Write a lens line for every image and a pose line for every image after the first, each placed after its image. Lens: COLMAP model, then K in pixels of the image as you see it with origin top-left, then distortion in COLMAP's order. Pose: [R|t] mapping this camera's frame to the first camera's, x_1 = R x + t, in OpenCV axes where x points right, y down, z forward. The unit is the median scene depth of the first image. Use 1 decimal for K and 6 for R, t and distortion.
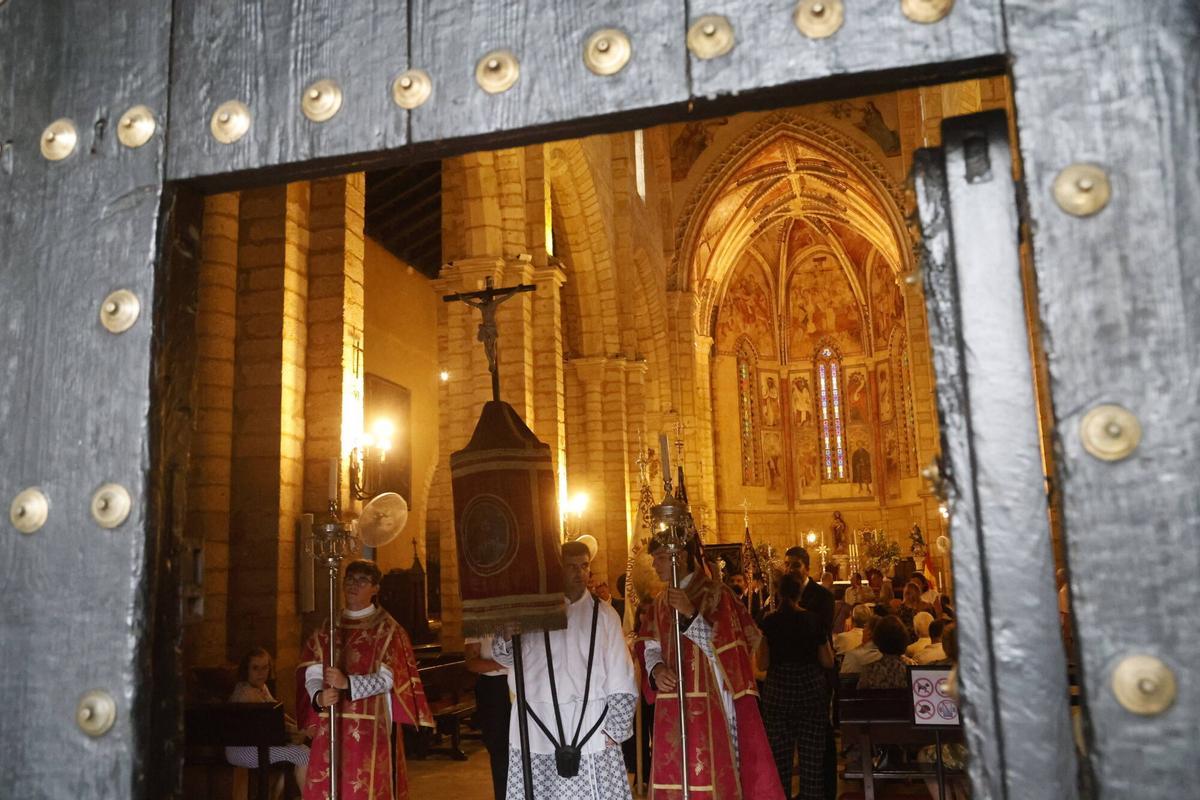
lens RADIAL K [[1045.9, 0, 607.8], [0, 1045.9, 410.0], [0, 0, 1]] dist [-0.000376, -0.000045]
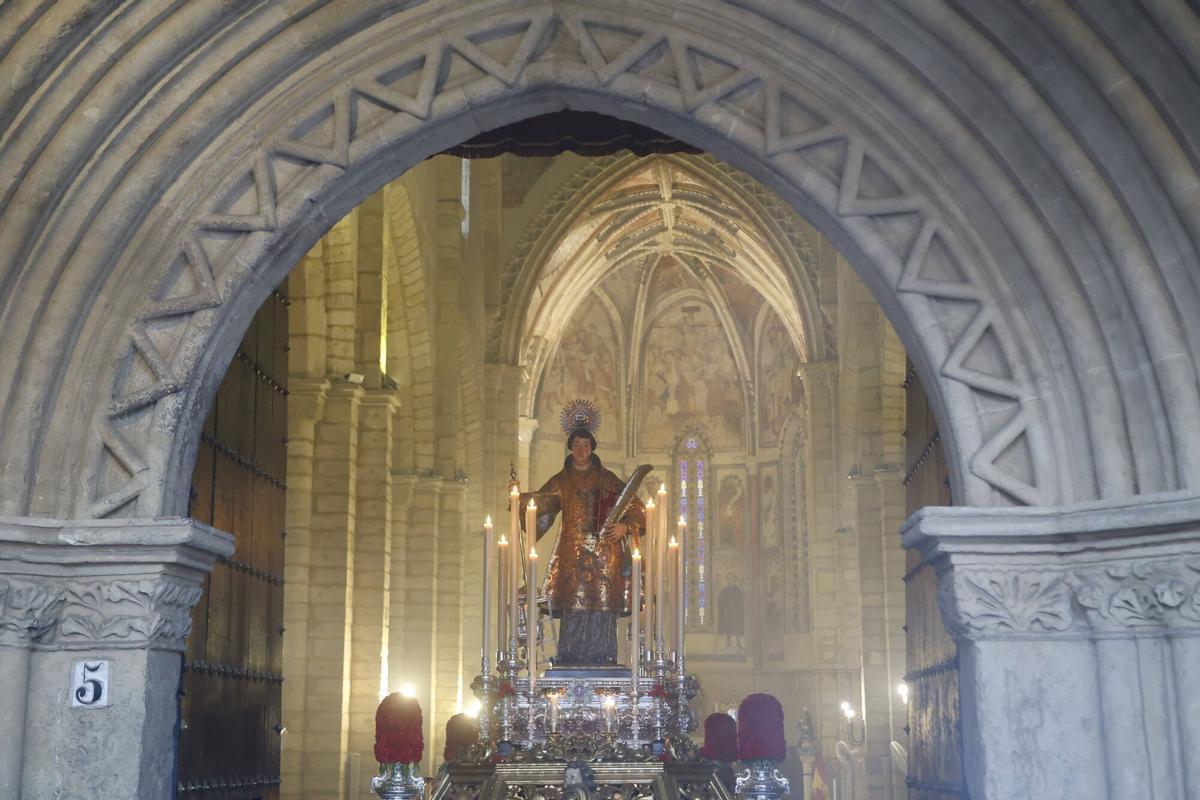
lens RADIAL K [[1859.2, 0, 594.7], [0, 1859.2, 401.8], [0, 0, 1]] dist [0.243482, 0.000000]
pose [[0.981594, 0.064877, 0.179625, -0.089686], [-0.063905, 0.997893, -0.011199, -0.072594], [-0.179973, -0.000486, 0.983671, -0.238177]]
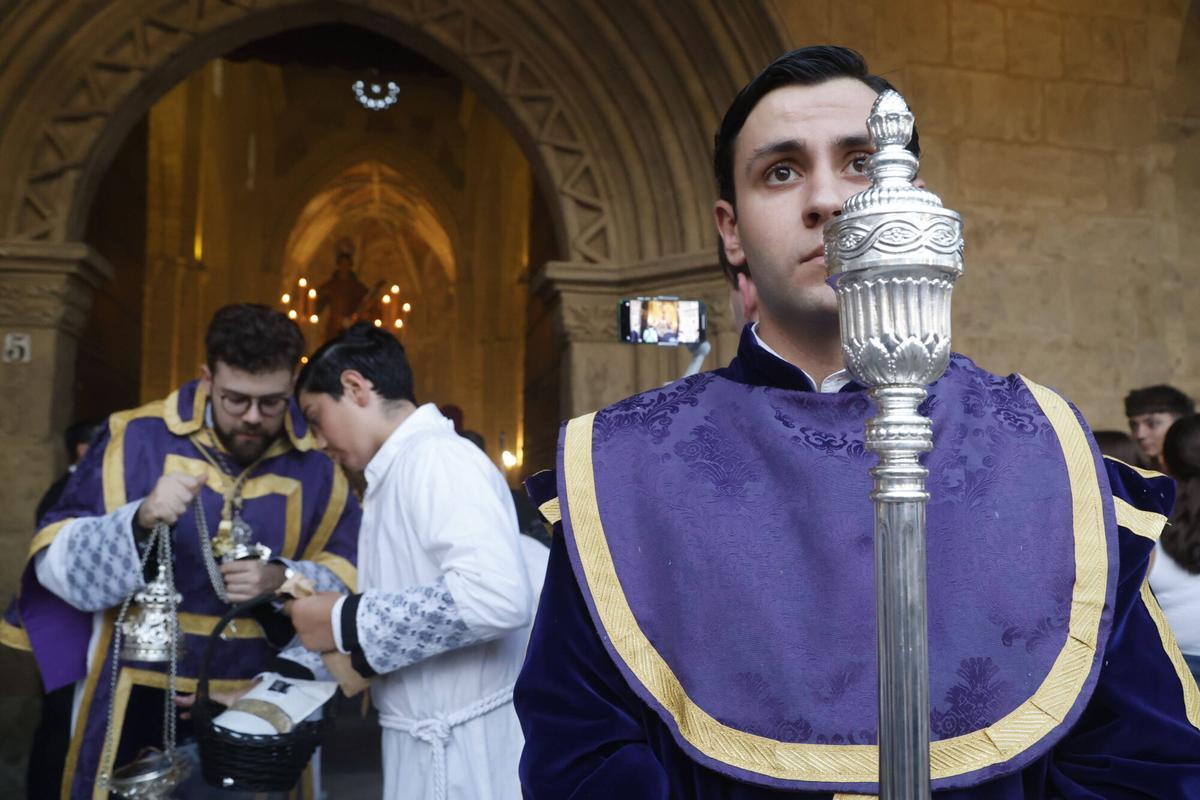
lens RADIAL K [[1064.2, 0, 612.0], [0, 1064.2, 410.9], [0, 0, 1]] dist [-0.030607, 0.076834]
pose [[0.895155, 0.081119, 0.438311, -0.092876], [-0.106832, 0.993686, 0.034277, -0.038325], [-0.432763, -0.077508, 0.898170, -0.229980]]
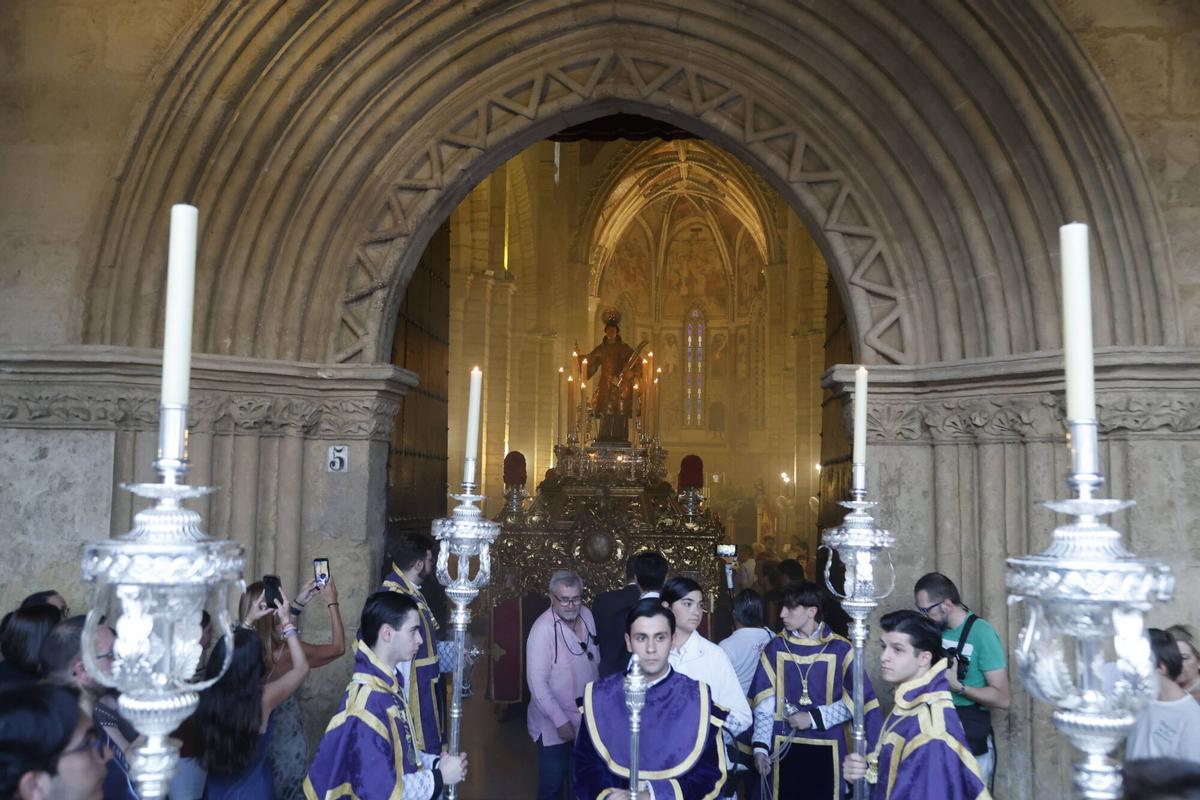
lens RADIAL K [[1143.6, 0, 582.5], [0, 1143.6, 412.8], [0, 0, 1]] dist [0.005620, 0.000000]
pose [[0.988029, 0.060561, 0.141885, -0.090239], [-0.075632, 0.991765, 0.103350, -0.075541], [-0.134457, -0.112844, 0.984473, -0.240210]]
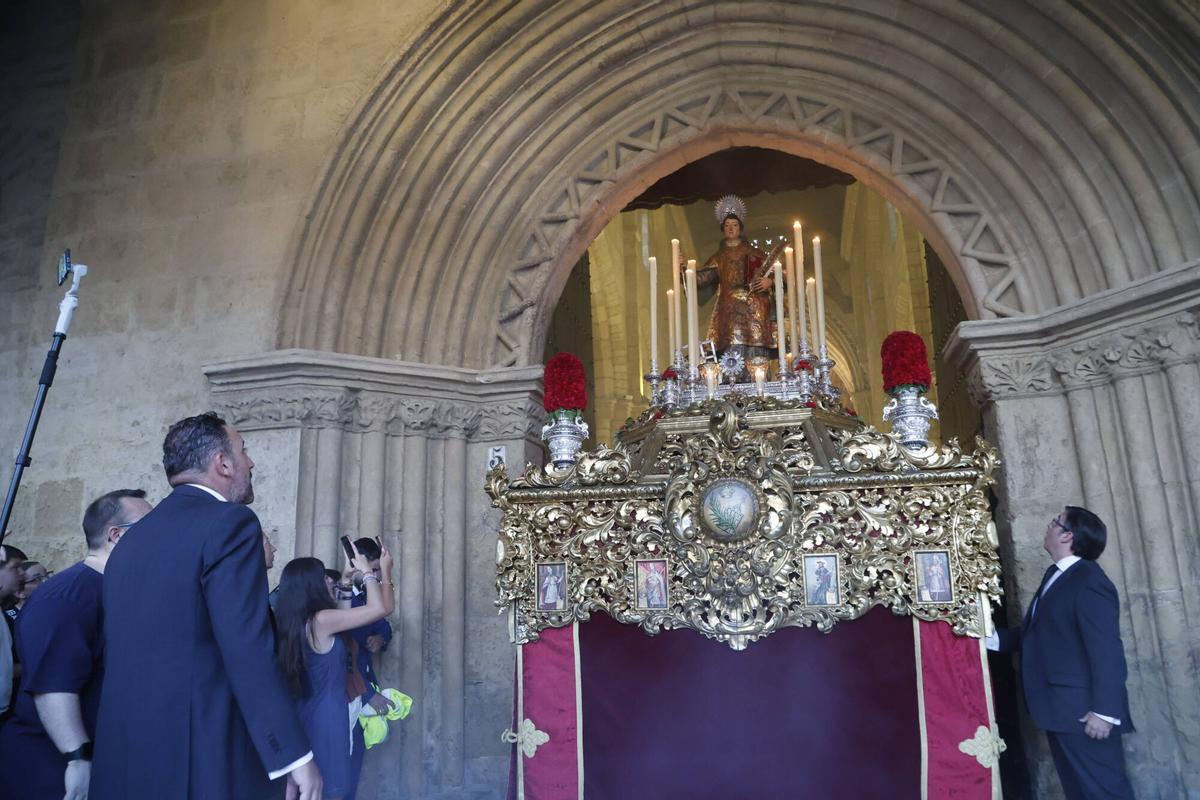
lens RADIAL K [[883.8, 0, 574.2], [0, 883.8, 399.5], [0, 0, 1]] dist [-0.114821, 0.063920]
pose [[0.999811, 0.016078, -0.010911, -0.085756], [-0.016782, 0.997555, -0.067838, -0.029856], [0.009793, 0.068009, 0.997637, -0.193717]]
